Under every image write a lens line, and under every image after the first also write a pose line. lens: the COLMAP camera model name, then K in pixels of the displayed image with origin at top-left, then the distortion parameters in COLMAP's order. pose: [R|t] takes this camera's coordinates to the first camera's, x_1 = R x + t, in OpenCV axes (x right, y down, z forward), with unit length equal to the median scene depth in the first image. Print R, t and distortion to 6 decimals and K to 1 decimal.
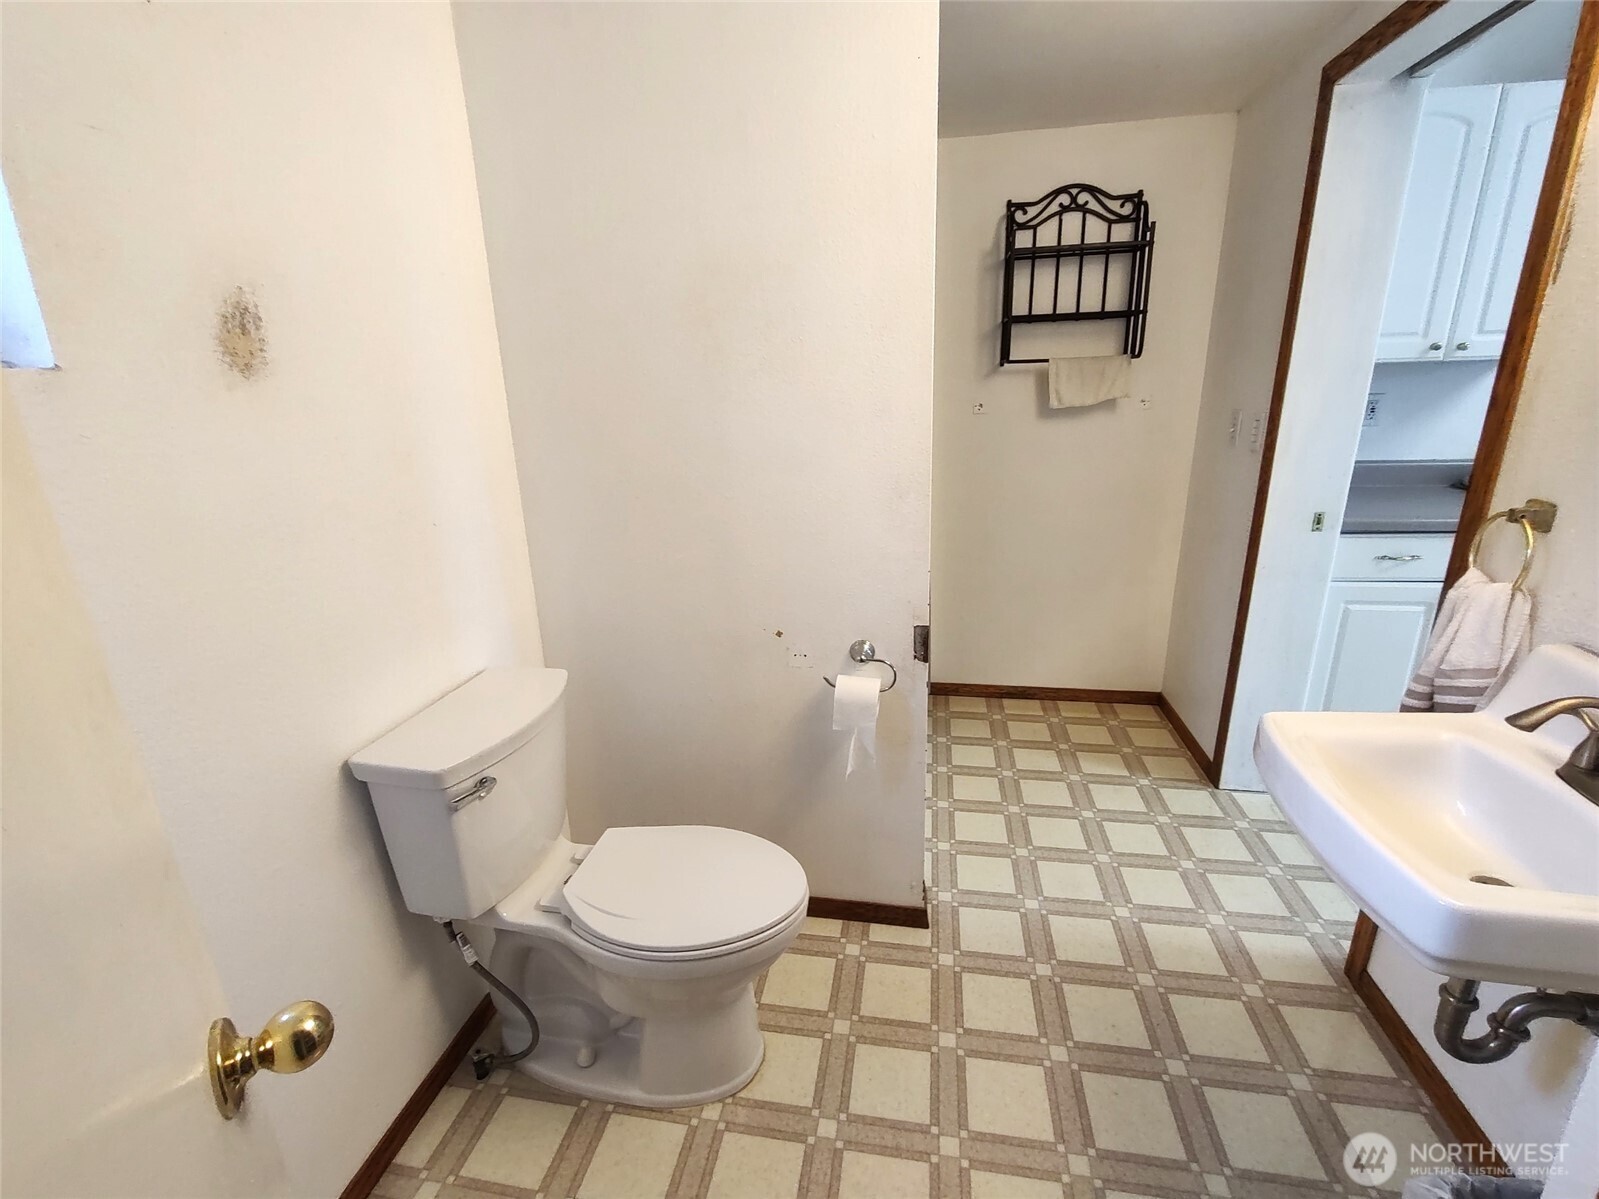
lens RADIAL K [[719.5, 0, 799.4], [0, 719.5, 601.7], [0, 0, 1]] dist [0.000305, 0.000295]
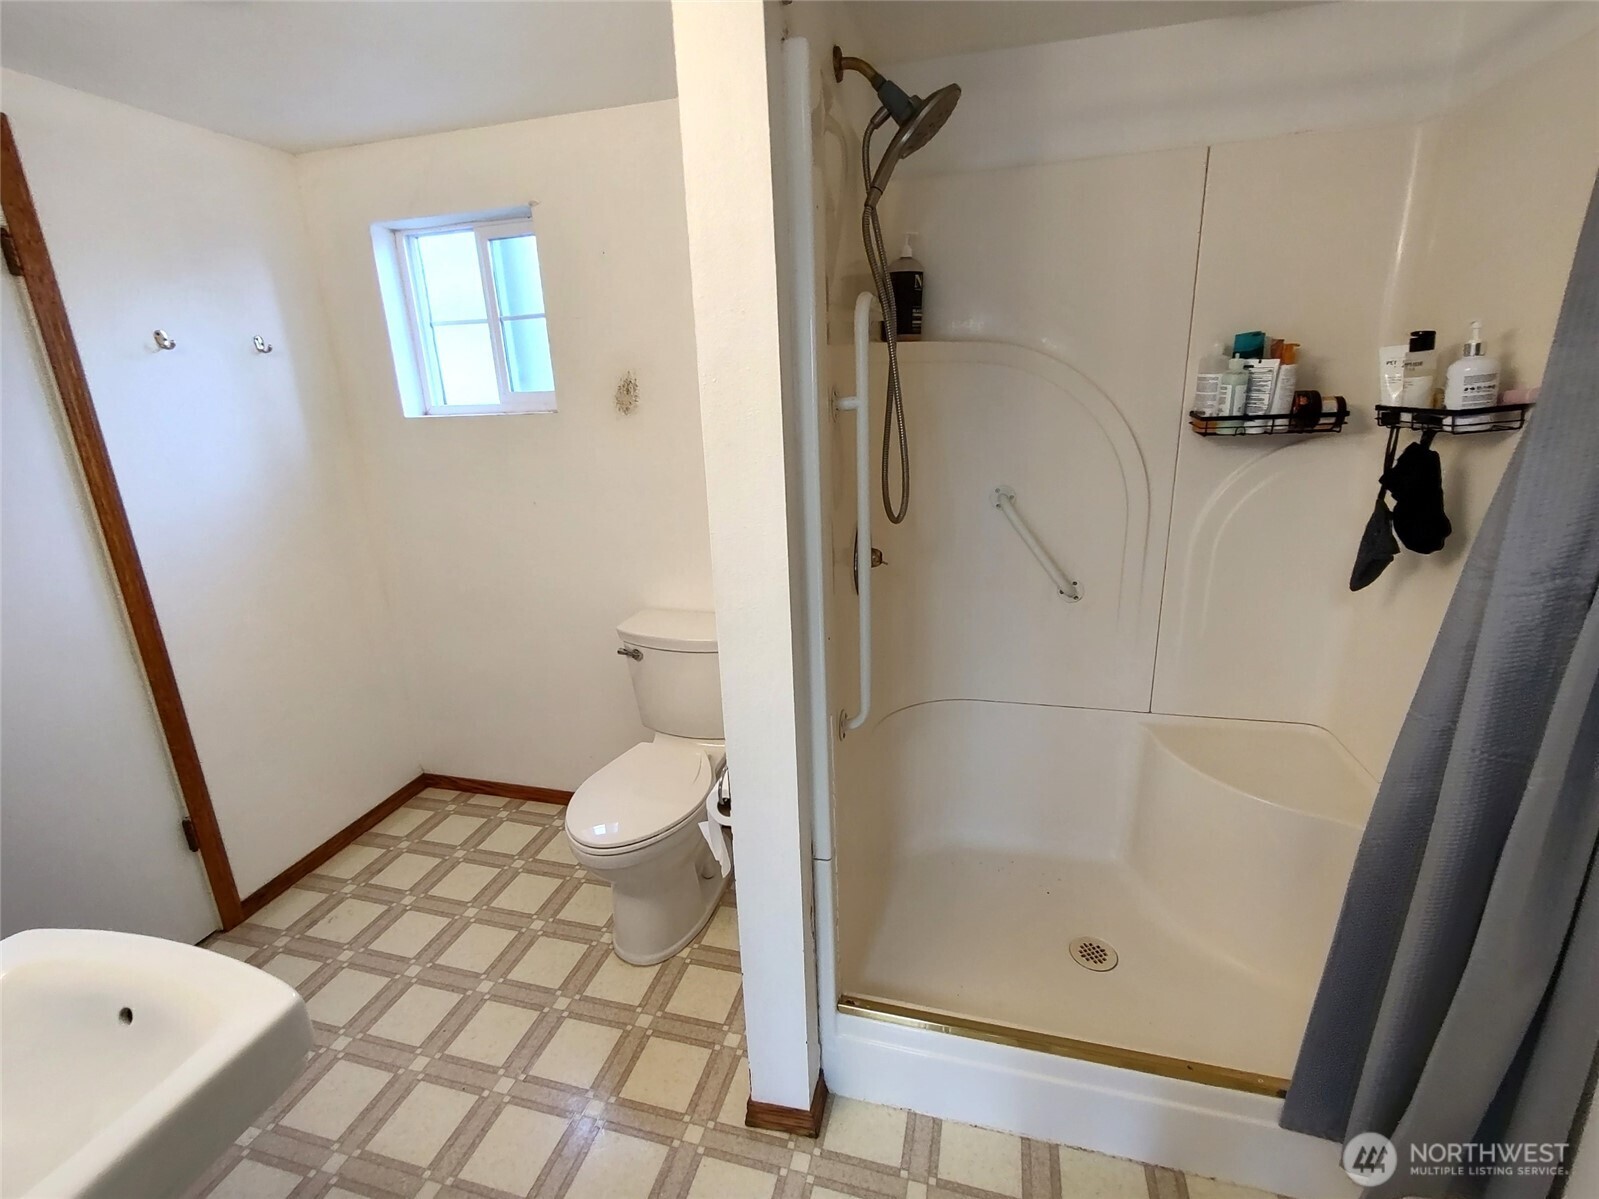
lens RADIAL K [[719.5, 0, 798.9], [0, 719.5, 598.7], [0, 0, 1]] dist [0.000305, 0.000295]
pose [[-0.085006, 0.322078, -0.942889, 1.034383], [-0.260472, 0.906224, 0.333036, -0.502247], [0.961732, 0.273907, 0.006858, 1.241485]]
